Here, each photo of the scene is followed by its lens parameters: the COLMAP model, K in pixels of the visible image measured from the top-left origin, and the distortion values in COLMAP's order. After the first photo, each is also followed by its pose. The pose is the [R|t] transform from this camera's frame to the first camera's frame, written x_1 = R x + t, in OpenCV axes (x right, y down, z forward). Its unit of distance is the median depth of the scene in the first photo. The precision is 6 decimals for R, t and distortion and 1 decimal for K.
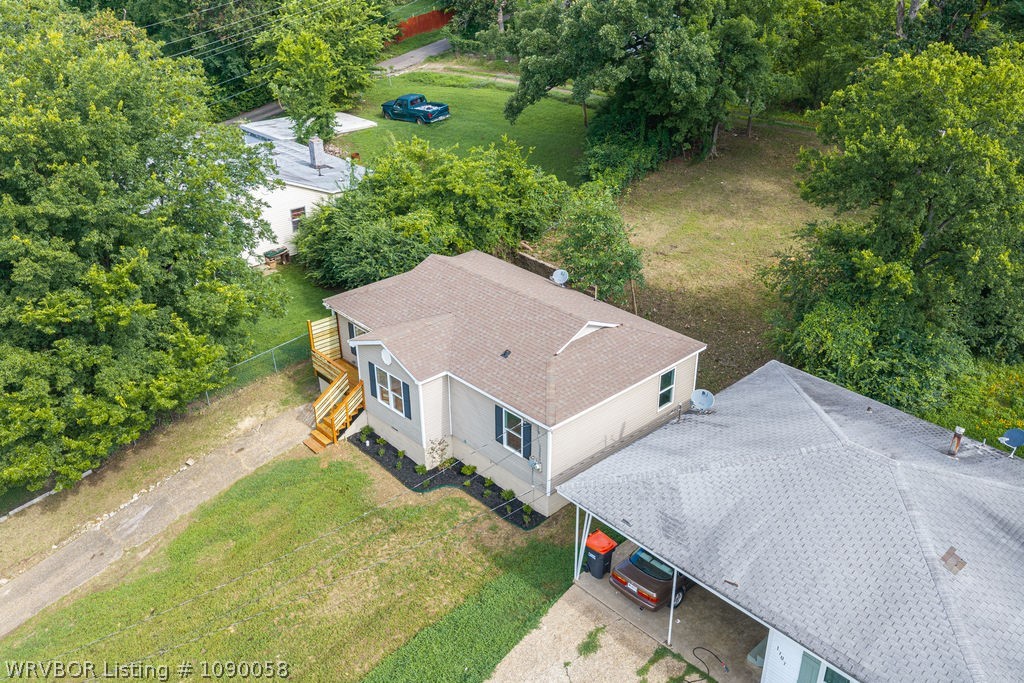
lens RADIAL K [[848.1, 0, 515.9], [0, 848.1, 340.2], [0, 0, 1]] dist [0.022064, -0.030318]
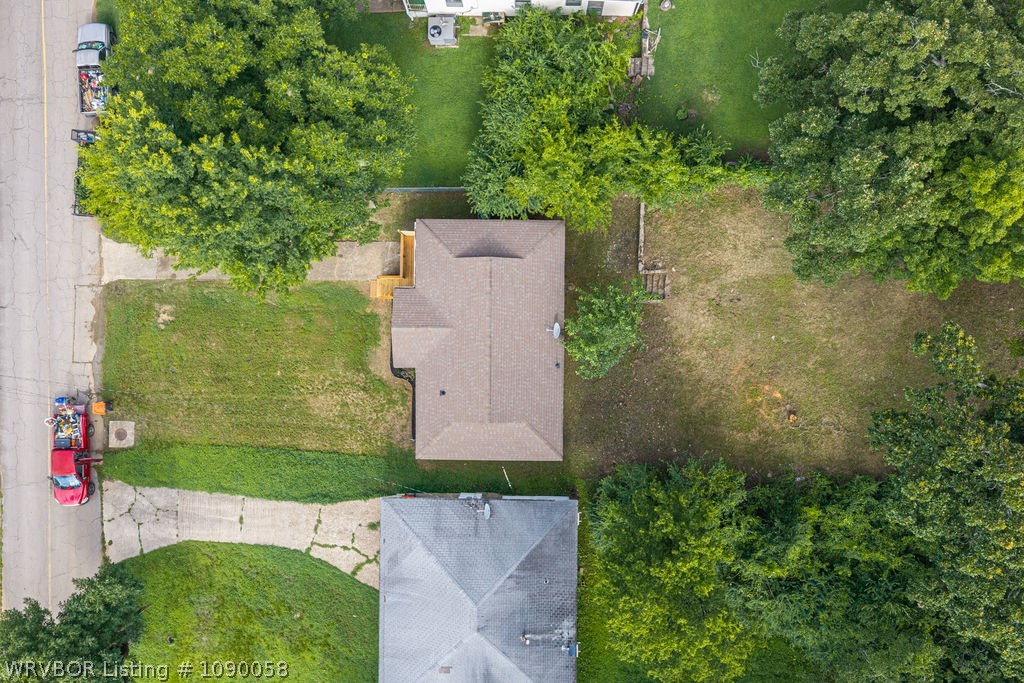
lens RADIAL K [[848.1, 0, 508.8], [0, 848.1, 337.8], [0, 0, 1]] dist [0.022064, -0.030318]
pose [[0.730114, 0.683295, -0.006418, 0.017386], [-0.296382, 0.325125, 0.898026, -1.426431], [0.615704, -0.653760, 0.439895, 0.433159]]
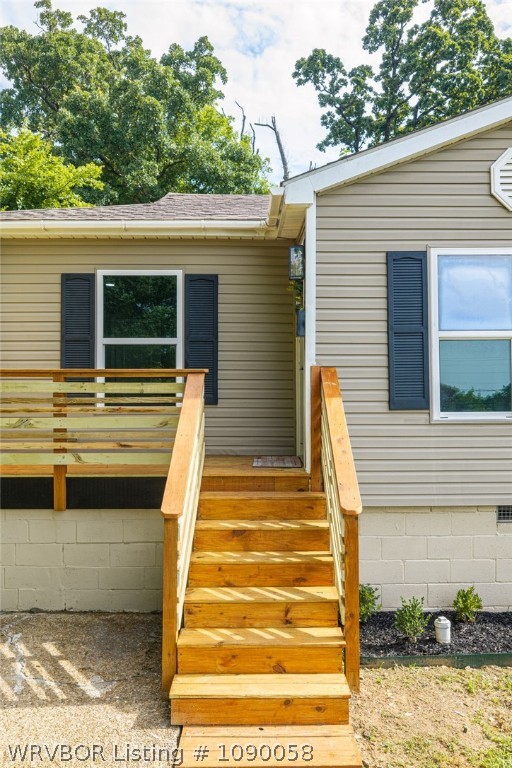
lens RADIAL K [[636.1, 0, 258.3], [0, 636.1, 386.9], [0, 0, 1]] dist [0.022064, -0.030318]
pose [[0.665387, 0.014269, 0.746362, -0.348237], [0.337754, 0.885872, -0.318046, 0.109537], [-0.665719, 0.463711, 0.584628, 0.970192]]
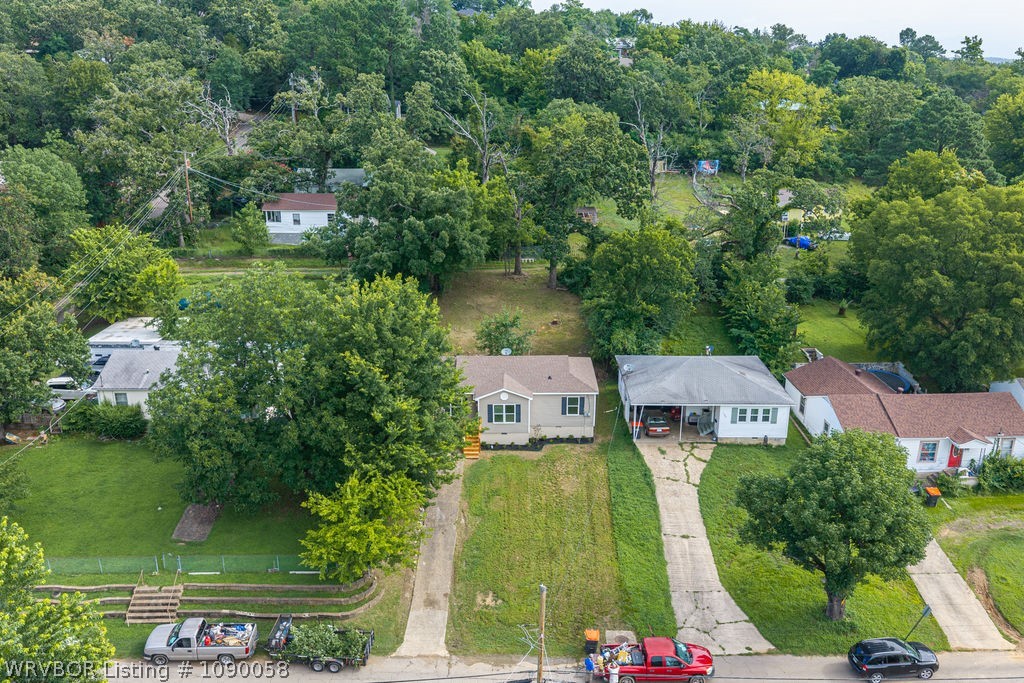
lens RADIAL K [[848.1, 0, 513.5], [0, 848.1, 339.1], [0, 0, 1]] dist [0.022064, -0.030318]
pose [[0.681291, -0.215876, 0.699457, -1.575285], [0.328063, 0.944237, -0.028119, -0.047787], [-0.654384, 0.248623, 0.714121, -0.549363]]
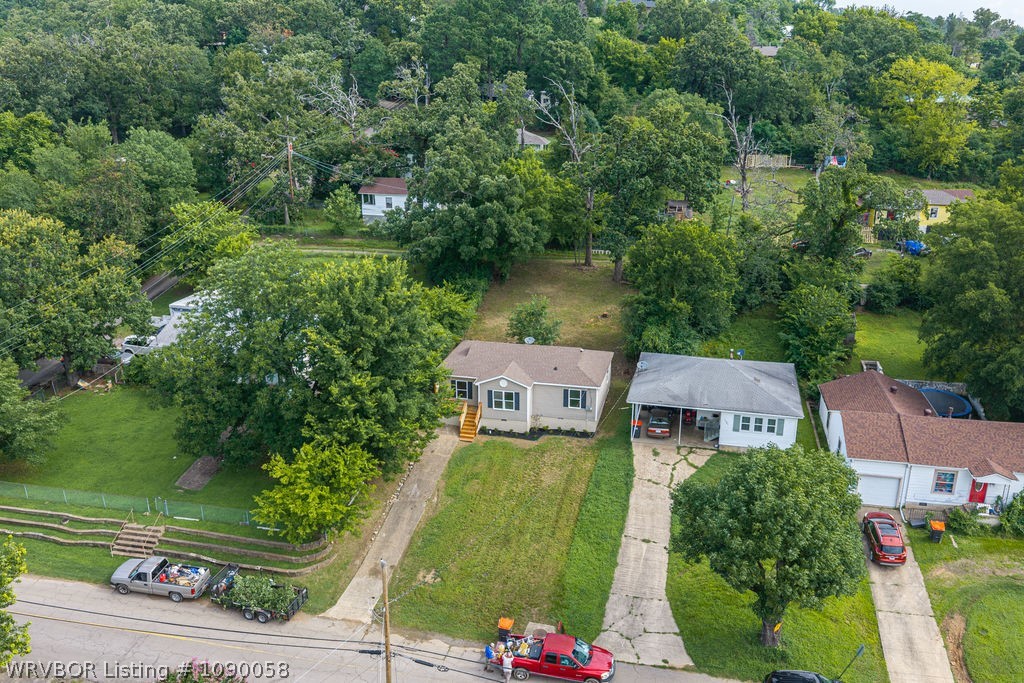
lens RADIAL K [[848.1, 0, 512.8], [0, 848.1, 337.6], [0, 0, 1]] dist [0.022064, -0.030318]
pose [[0.832728, -0.167898, 0.527612, -1.232440], [0.248275, 0.964973, -0.084776, 0.094939], [-0.494898, 0.201588, 0.845245, -0.825387]]
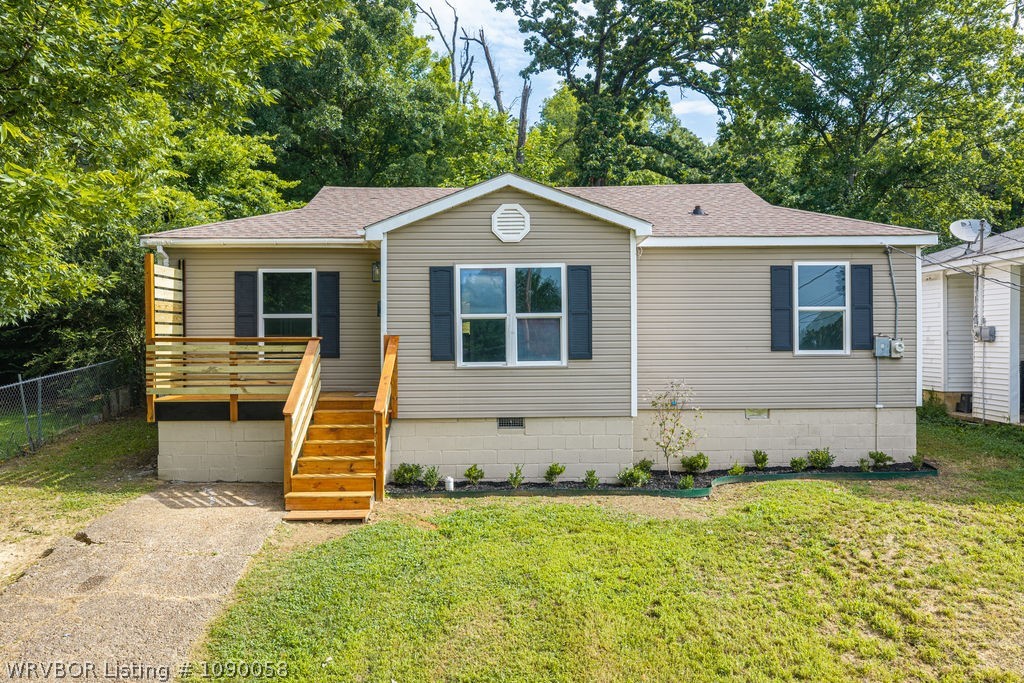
lens RADIAL K [[848.1, 0, 517.4], [0, 848.1, 341.7], [0, 0, 1]] dist [0.022064, -0.030318]
pose [[0.659025, 0.002493, 0.752117, -0.471489], [0.343171, 0.888839, -0.303643, 0.203783], [-0.669268, 0.458213, 0.584912, 0.776207]]
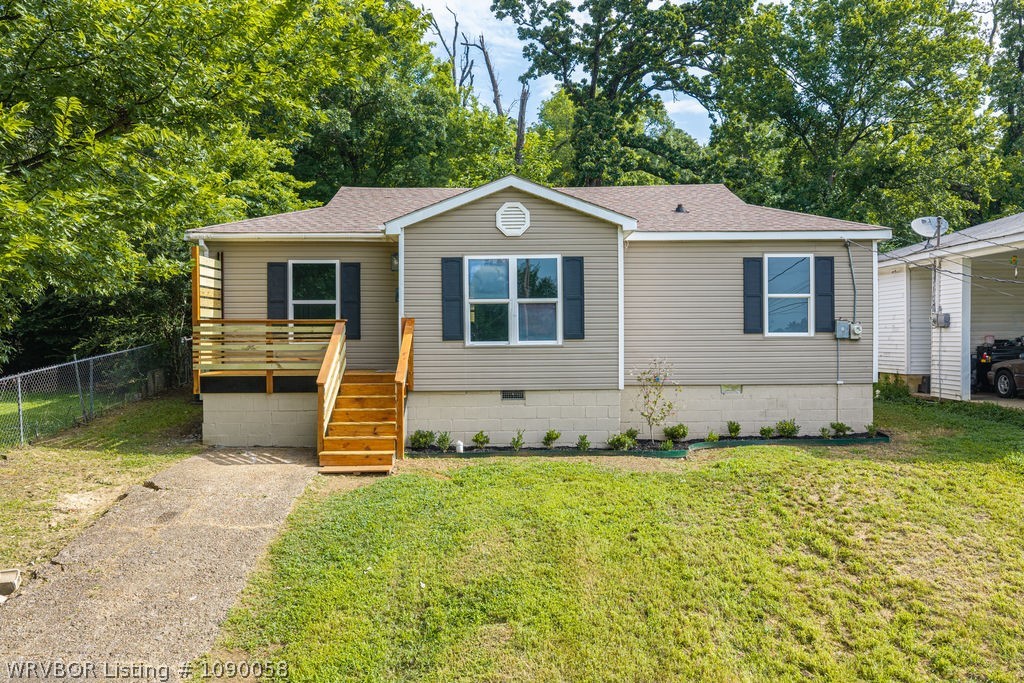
lens RADIAL K [[848.1, 0, 518.0], [0, 848.1, 340.9], [0, 0, 1]] dist [0.022064, -0.030318]
pose [[0.656472, 0.002867, 0.754345, -0.517058], [0.344346, 0.888588, -0.303047, 0.230038], [-0.671170, 0.458697, 0.582346, 0.747898]]
